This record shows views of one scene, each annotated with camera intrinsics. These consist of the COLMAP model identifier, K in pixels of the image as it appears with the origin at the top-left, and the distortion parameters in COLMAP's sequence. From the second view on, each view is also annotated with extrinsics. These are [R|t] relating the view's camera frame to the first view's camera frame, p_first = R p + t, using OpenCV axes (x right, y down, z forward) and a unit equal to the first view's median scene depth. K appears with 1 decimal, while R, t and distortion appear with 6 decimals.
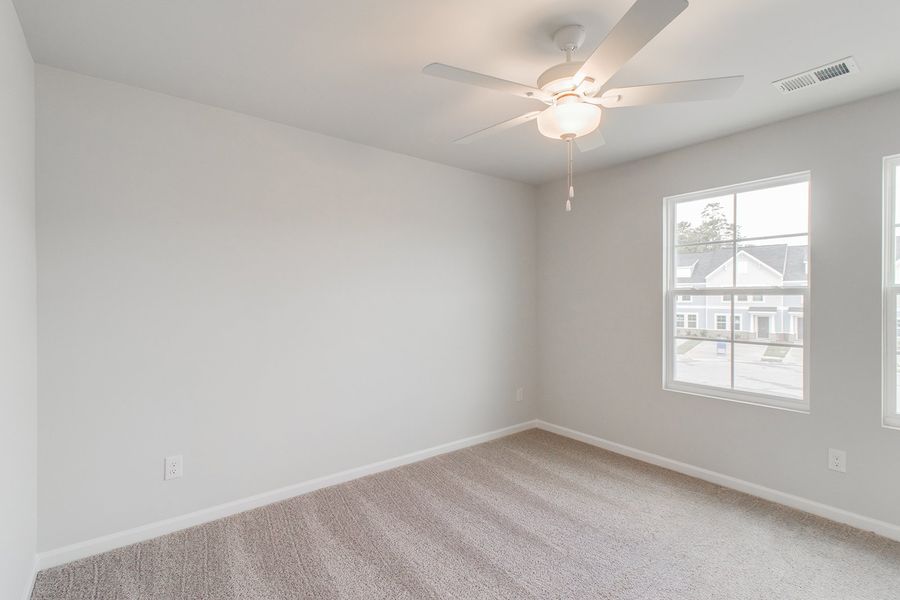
lens RADIAL K [[396.9, 0, 473.0], [0, 396.9, 297.8], [0, 0, 1]] dist [-0.001405, -0.000084]
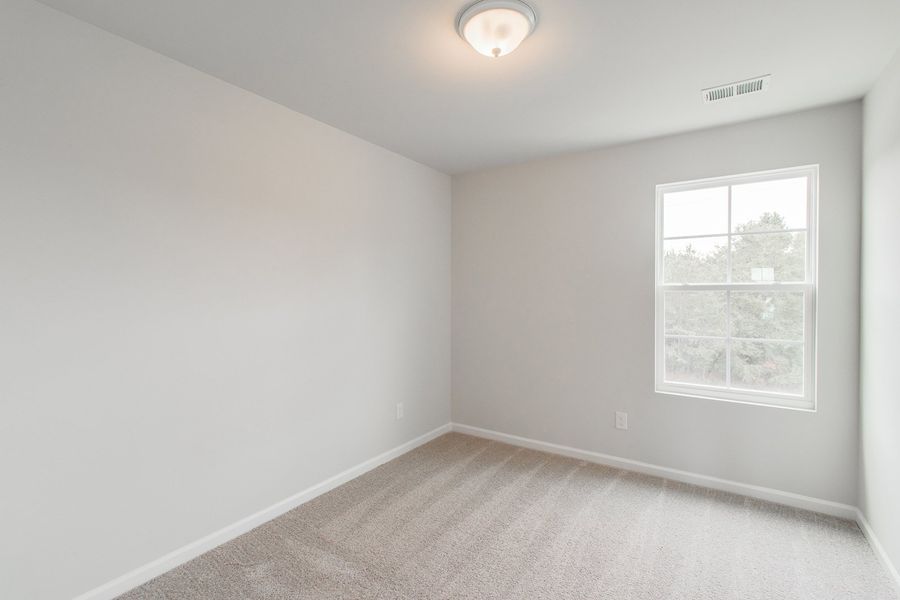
lens RADIAL K [[396.9, 0, 473.0], [0, 396.9, 297.8], [0, 0, 1]] dist [-0.001405, -0.000084]
pose [[0.952274, -0.002010, 0.305238, -0.161813], [-0.001689, 0.999928, 0.011853, -0.000706], [-0.305240, -0.011803, 0.952202, 0.193621]]
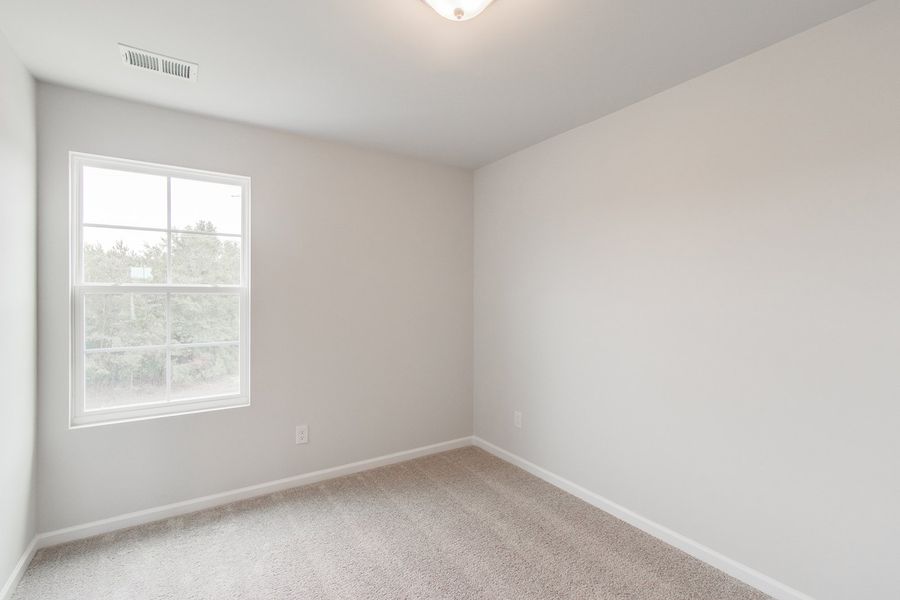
lens RADIAL K [[441.0, 0, 459.5], [0, 441.0, 295.0], [0, 0, 1]] dist [-0.000067, -0.000499]
pose [[0.106836, 0.003515, 0.994270, -0.169041], [-0.001919, 0.999993, -0.003329, -0.000603], [-0.994275, -0.001553, 0.106842, 0.185063]]
